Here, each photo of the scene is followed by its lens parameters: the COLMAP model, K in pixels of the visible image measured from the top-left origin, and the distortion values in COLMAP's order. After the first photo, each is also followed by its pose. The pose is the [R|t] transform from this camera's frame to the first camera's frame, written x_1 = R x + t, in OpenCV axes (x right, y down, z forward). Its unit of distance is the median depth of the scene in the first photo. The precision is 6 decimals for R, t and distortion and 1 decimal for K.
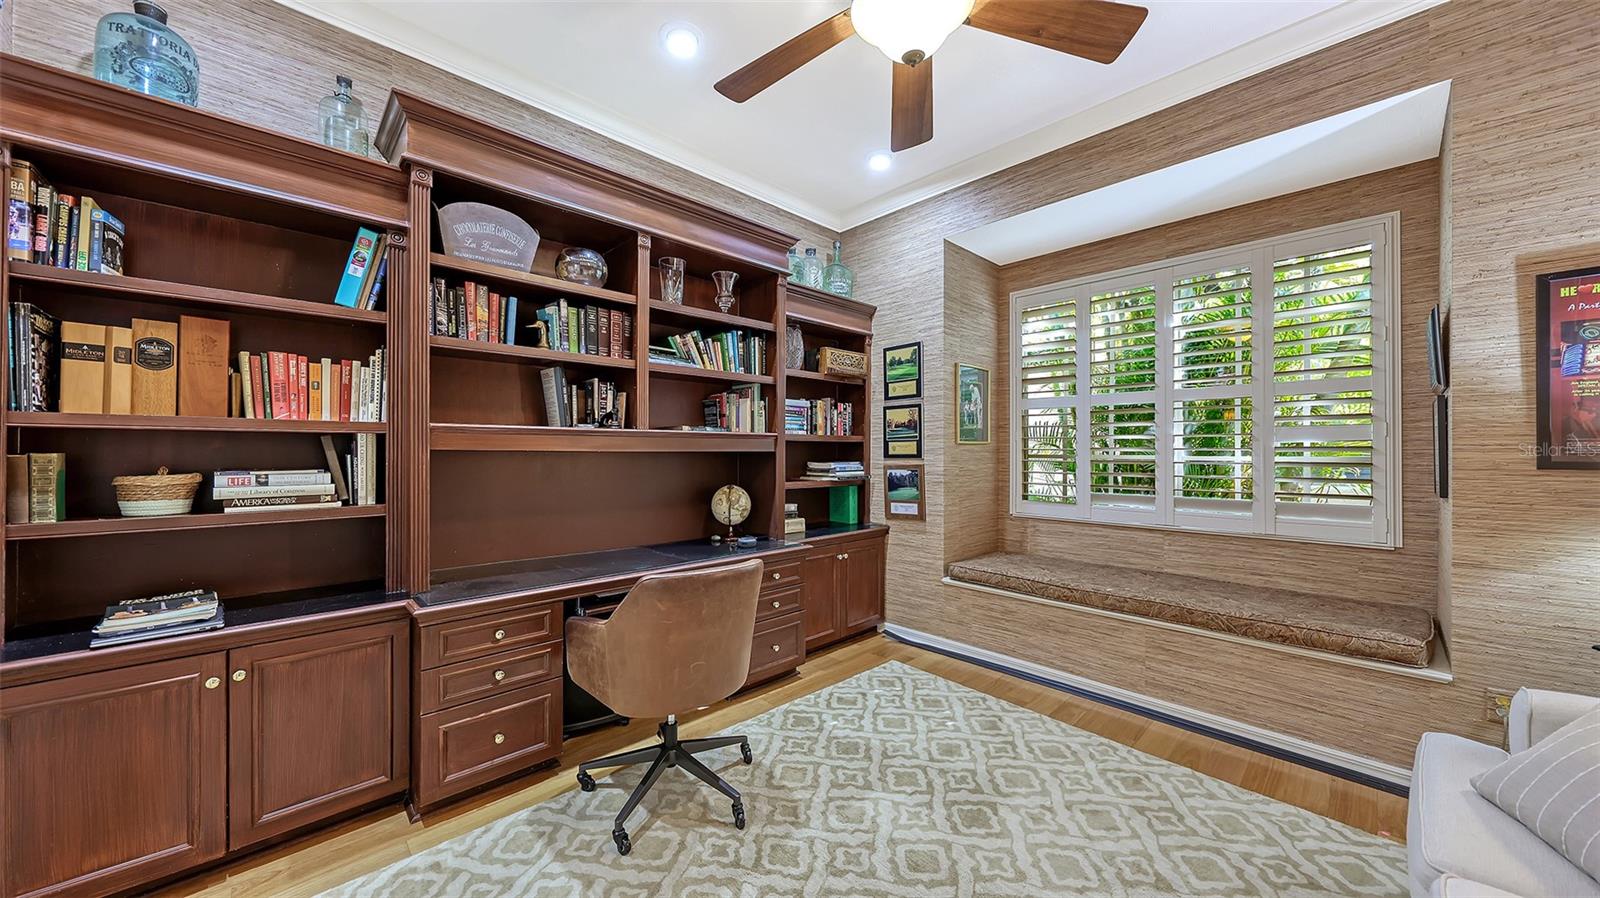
lens RADIAL K [[551.2, 0, 803.4], [0, 551.2, 445.0], [0, 0, 1]] dist [0.003339, -0.000897]
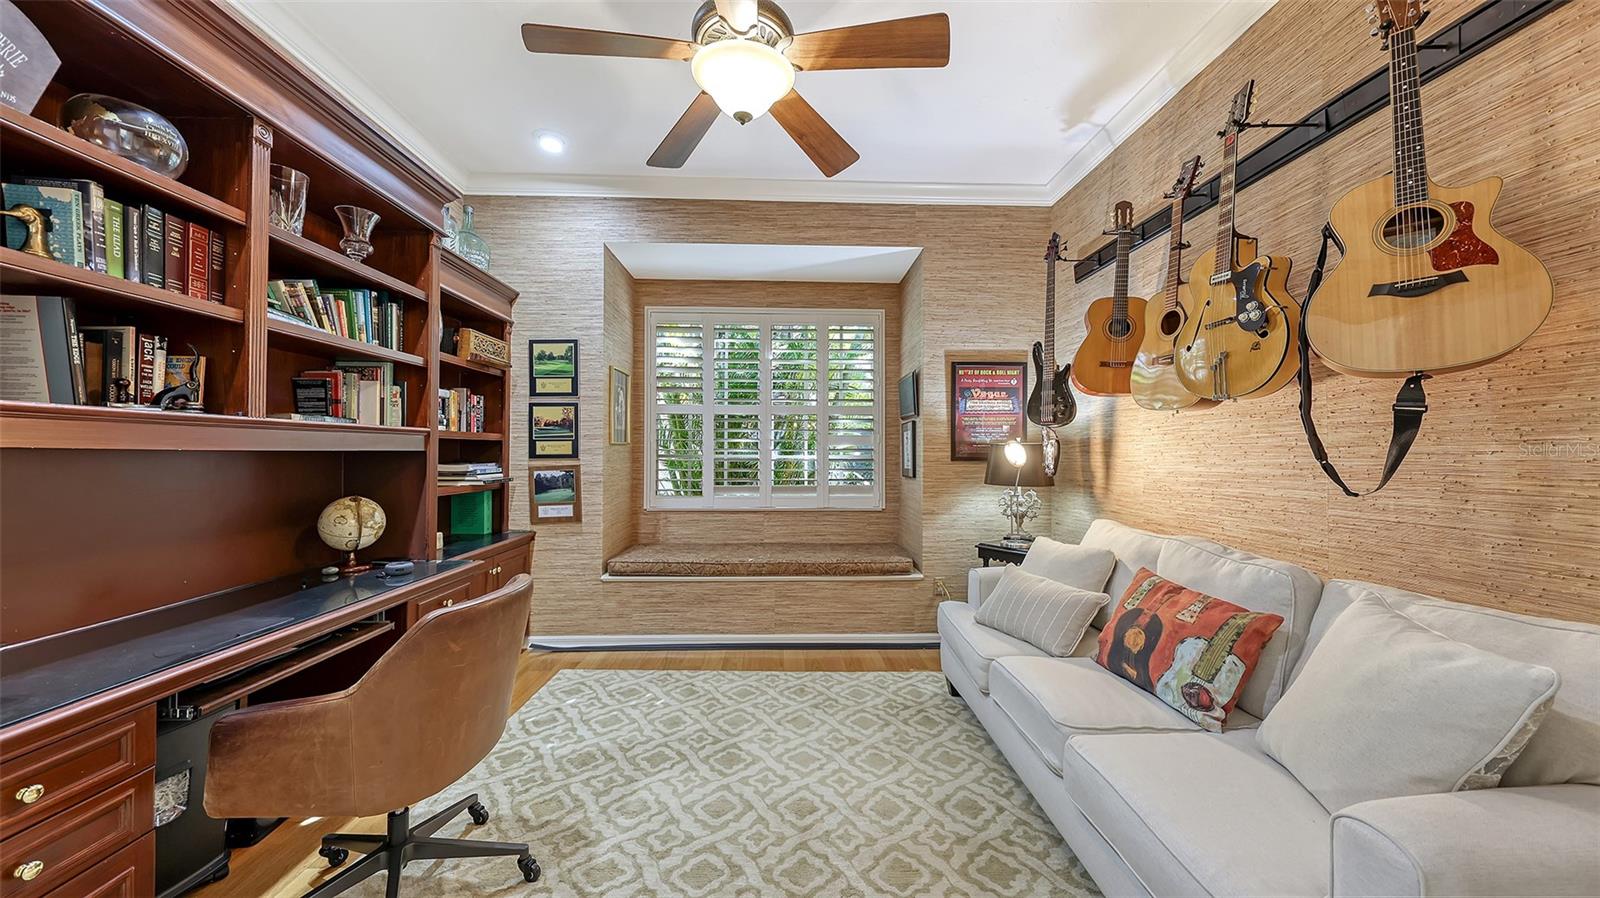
lens RADIAL K [[551.2, 0, 795.8], [0, 551.2, 442.5], [0, 0, 1]] dist [0.003339, -0.000897]
pose [[0.666505, 0.014499, 0.745360, -0.339251], [-0.009464, 0.999895, -0.010988, 0.003952], [-0.745441, 0.000269, 0.666572, 0.072723]]
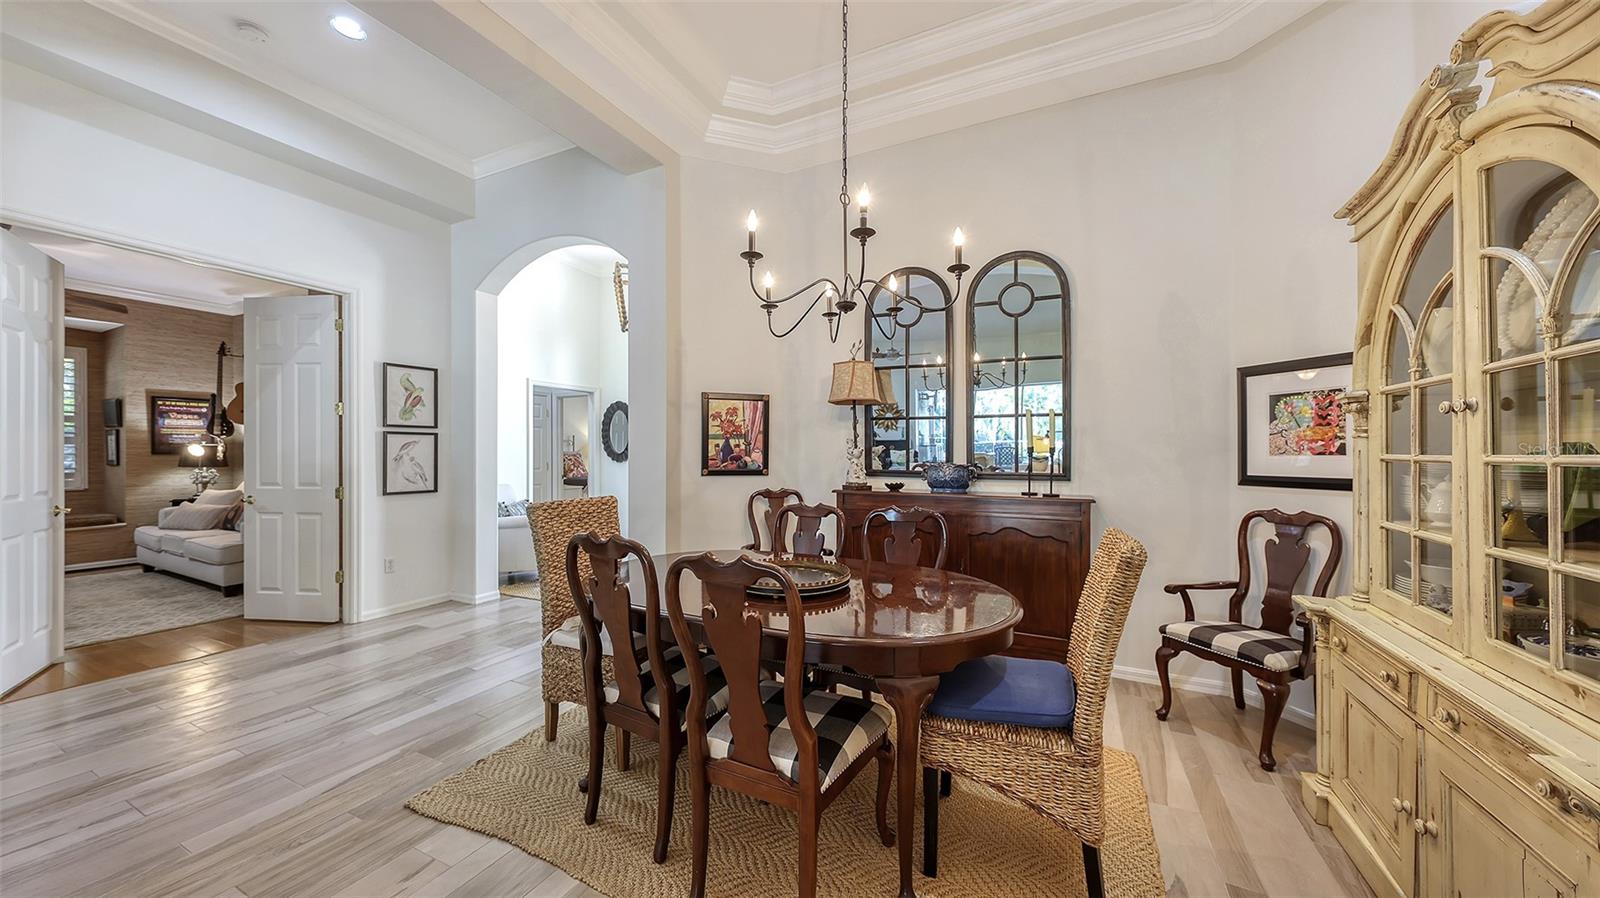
lens RADIAL K [[551.2, 0, 801.3], [0, 551.2, 452.5], [0, 0, 1]] dist [0.003339, -0.000897]
pose [[-0.342356, -0.007230, 0.939542, -2.130715], [-0.012908, 0.999912, 0.002991, -0.018741], [-0.939482, -0.011104, -0.342419, -1.043356]]
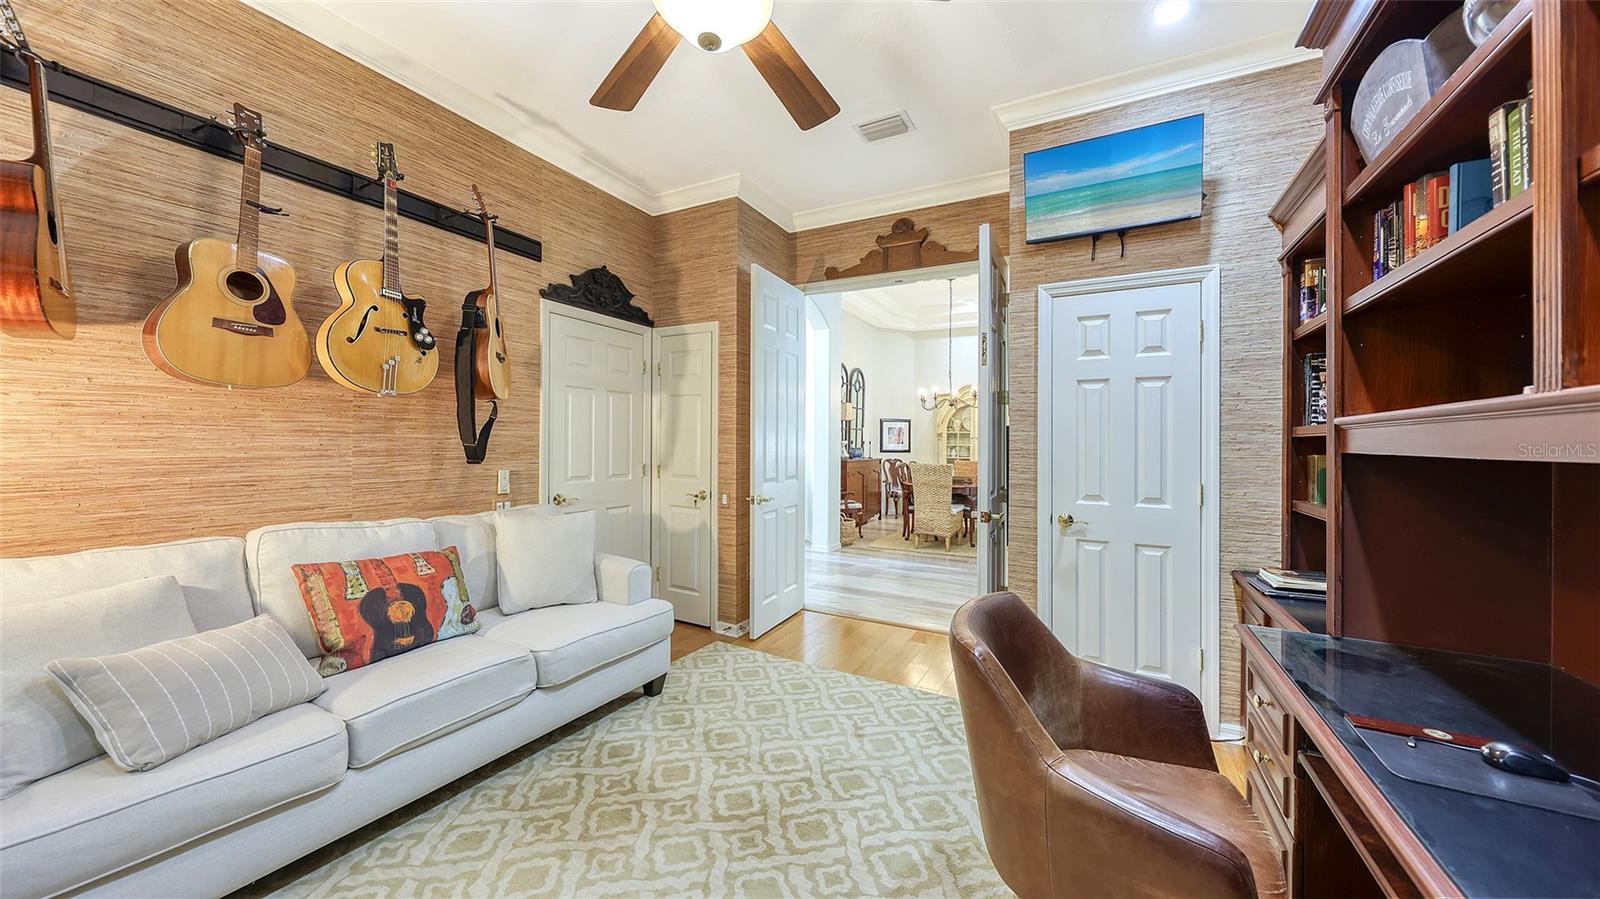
lens RADIAL K [[551.2, 0, 794.0], [0, 551.2, 437.7], [0, 0, 1]] dist [0.003339, -0.000897]
pose [[-0.953291, -0.013620, -0.301745, 0.194390], [-0.007705, 0.999754, -0.020783, 0.016000], [0.301954, -0.017487, -0.953162, 1.107923]]
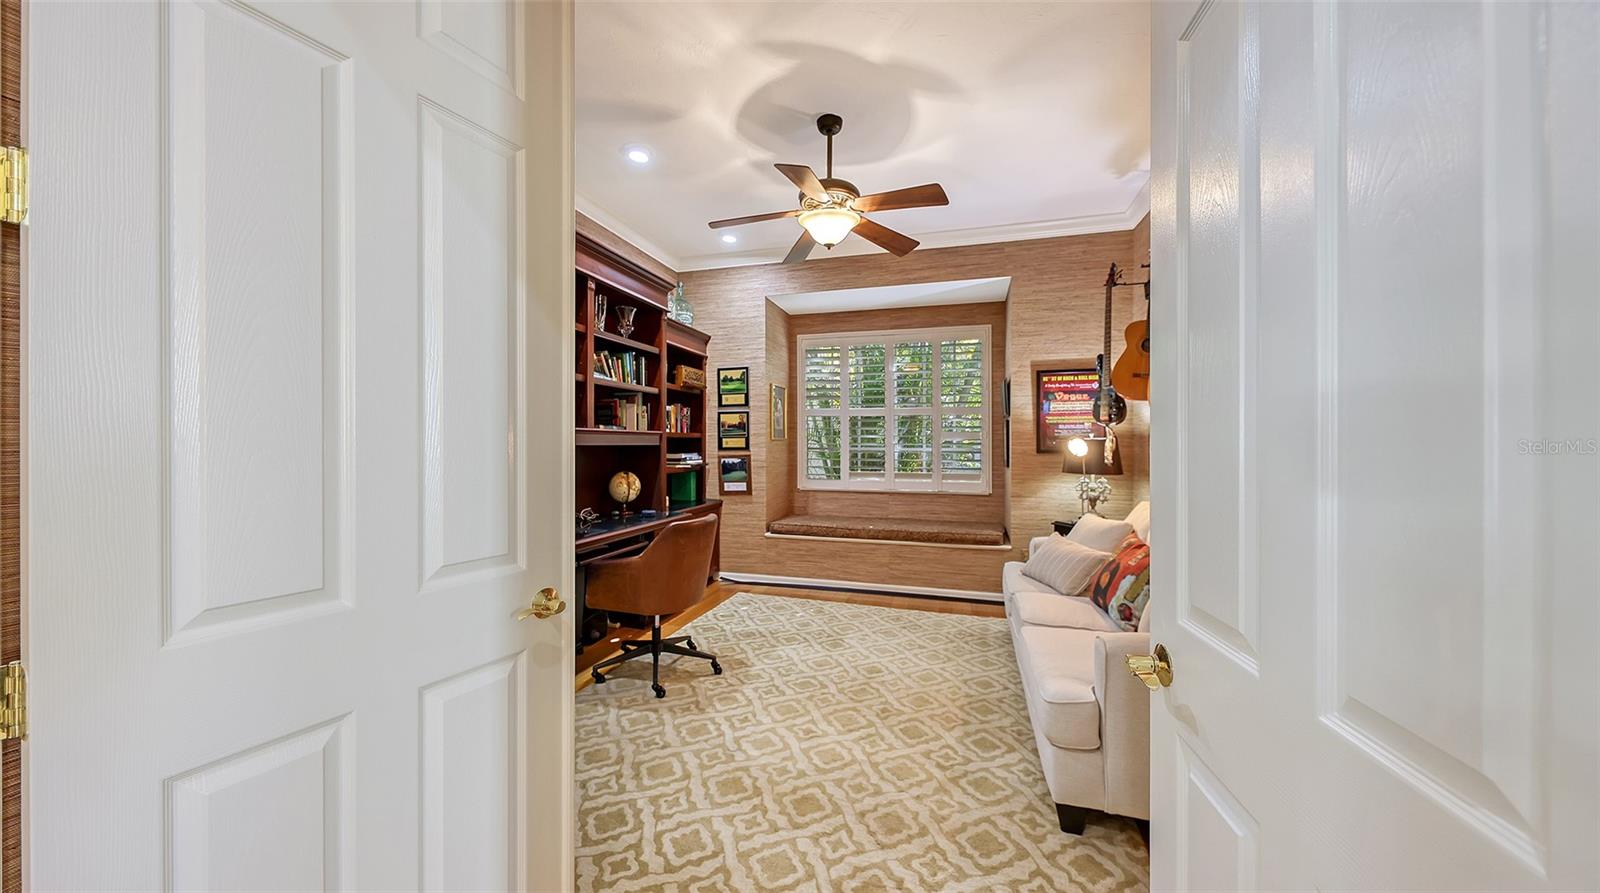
lens RADIAL K [[554.1, 0, 793.9], [0, 554.1, 441.2], [0, 0, 1]] dist [0.001436, 0.000043]
pose [[0.868961, 0.004473, 0.494861, -0.501981], [-0.006200, 0.999979, 0.001848, -0.002922], [-0.494842, -0.004674, 0.868970, -0.366856]]
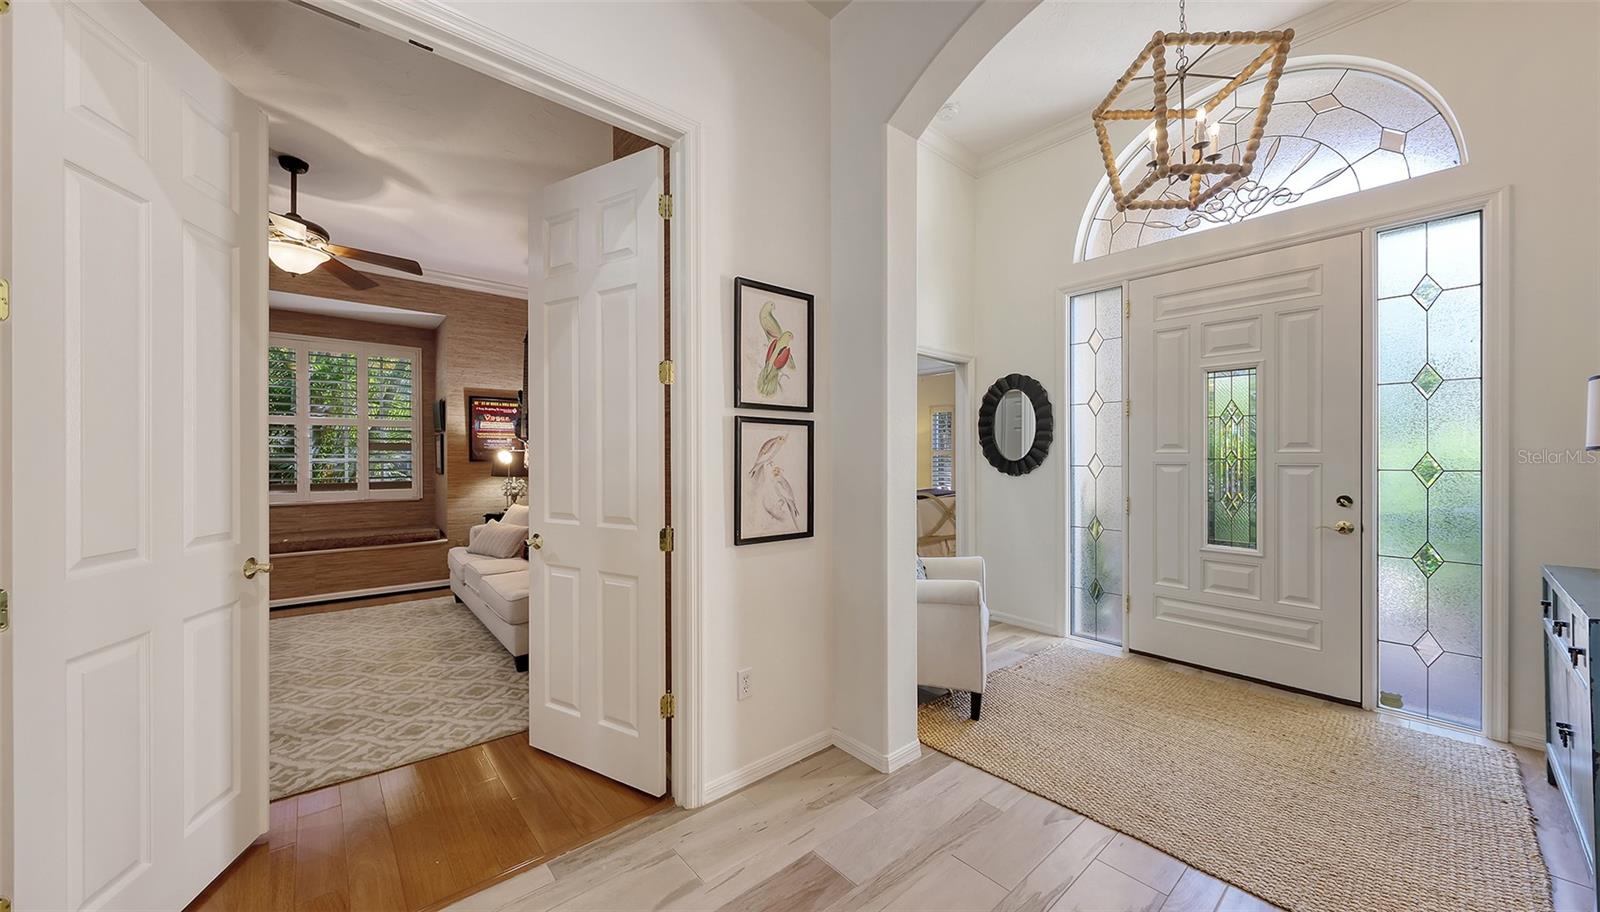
lens RADIAL K [[562.7, 0, 792.6], [0, 562.7, 461.1], [0, 0, 1]] dist [0.001119, -0.000065]
pose [[0.055165, -0.010258, 0.998425, -1.058522], [-0.009295, 0.999899, 0.010787, -0.004939], [-0.998434, -0.009875, 0.055065, -0.596530]]
